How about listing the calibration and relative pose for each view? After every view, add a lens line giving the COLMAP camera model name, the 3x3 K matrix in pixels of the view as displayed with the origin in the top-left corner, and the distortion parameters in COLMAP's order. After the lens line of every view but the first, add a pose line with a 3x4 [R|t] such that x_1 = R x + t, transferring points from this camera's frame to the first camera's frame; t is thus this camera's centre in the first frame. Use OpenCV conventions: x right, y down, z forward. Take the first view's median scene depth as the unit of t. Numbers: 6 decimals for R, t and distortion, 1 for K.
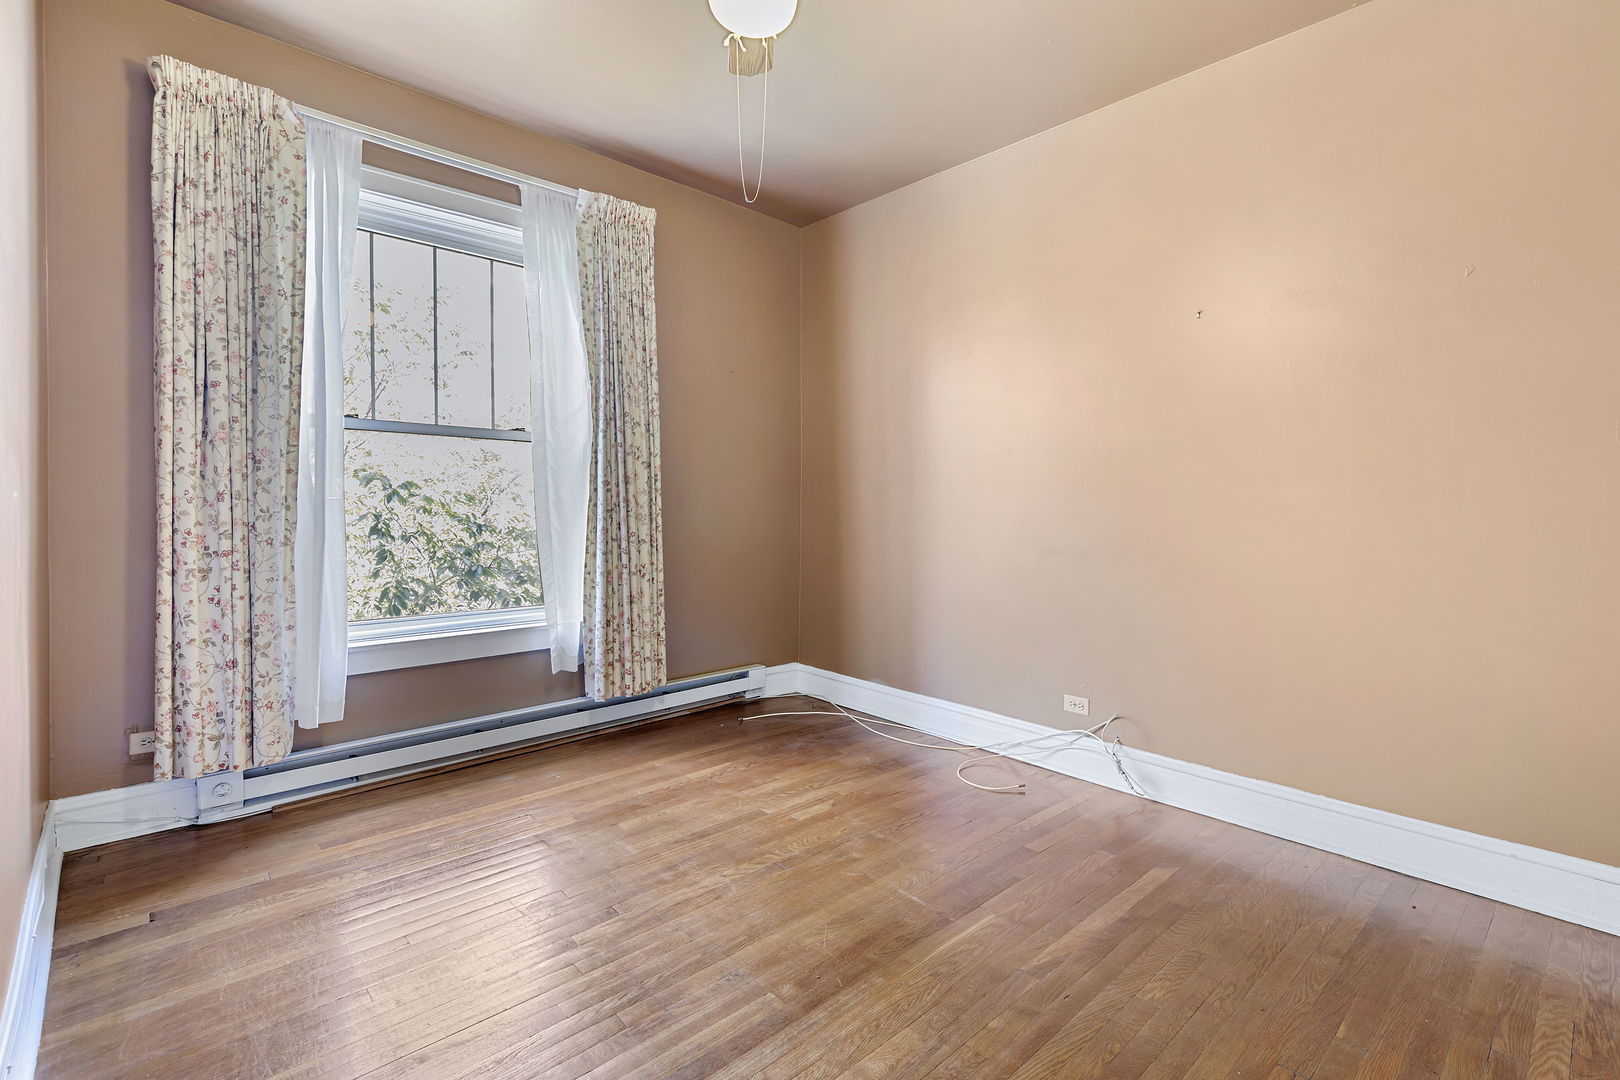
lens RADIAL K [[766.1, 0, 810.7], [0, 766.1, 517.8], [0, 0, 1]] dist [0.001033, 0.000213]
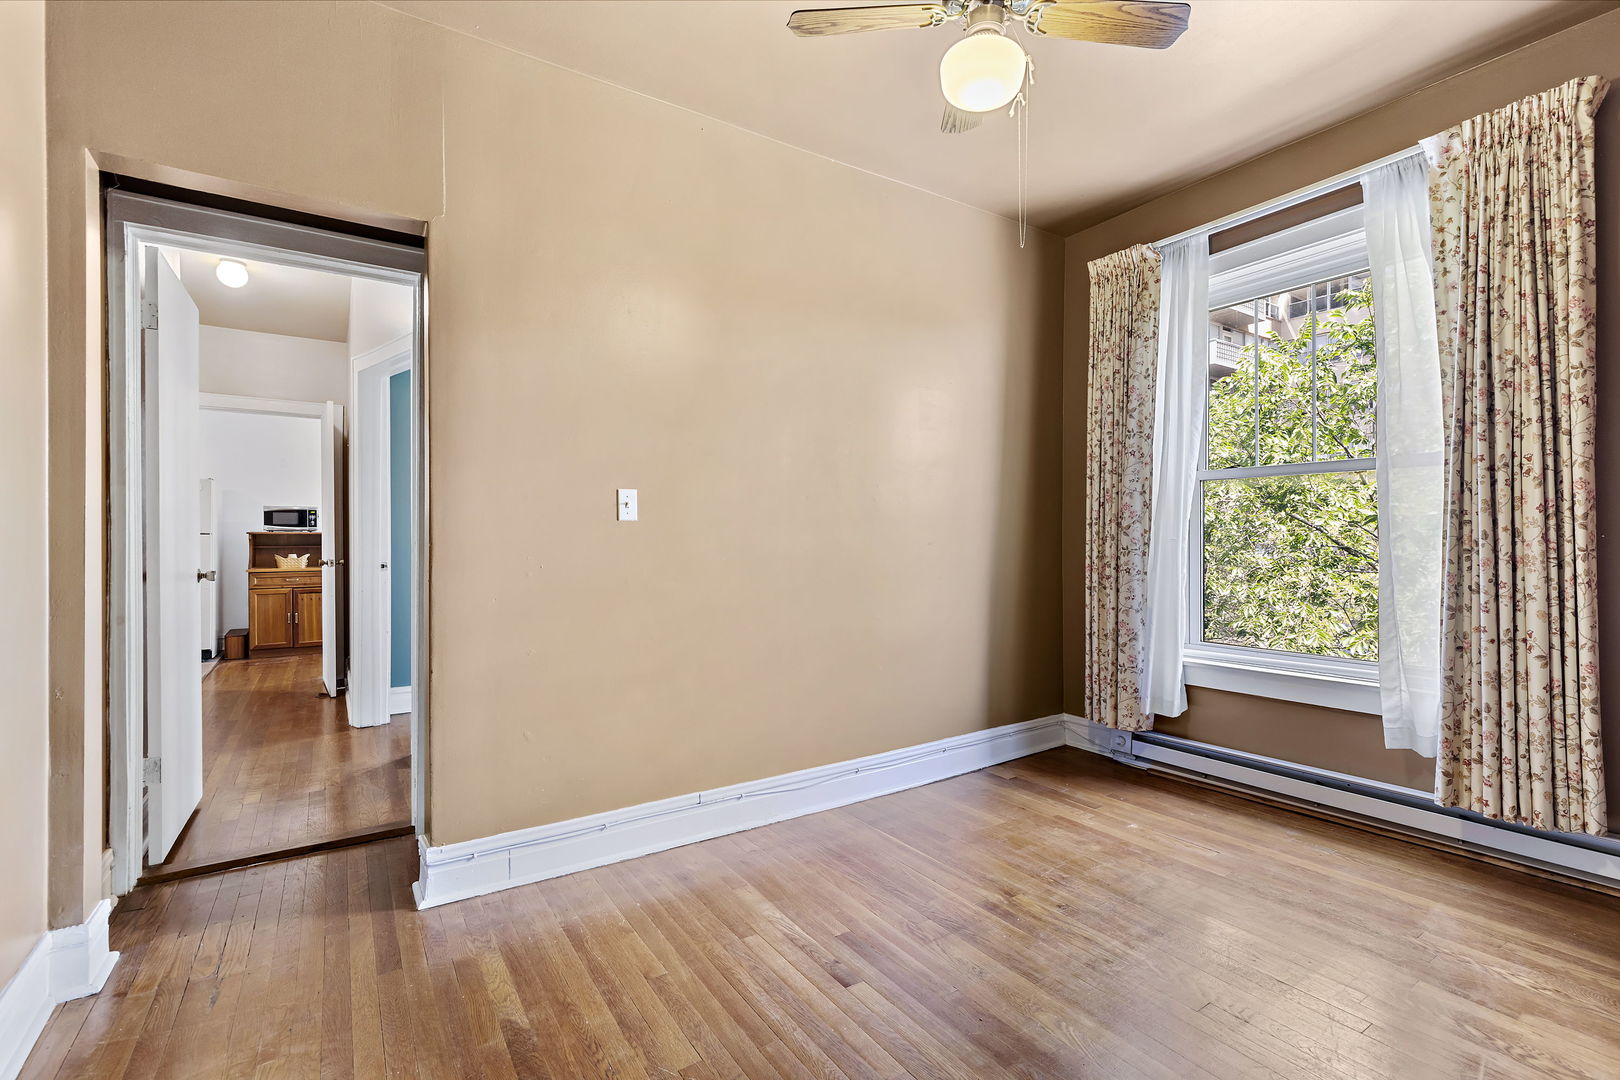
lens RADIAL K [[730.0, 0, 810.0], [0, 730.0, 540.0], [0, 0, 1]] dist [-0.000787, -0.000024]
pose [[-0.188093, -0.008195, -0.982117, 0.679463], [-0.013181, 0.999896, -0.005819, -0.008866], [0.982063, 0.011851, -0.188182, 0.657285]]
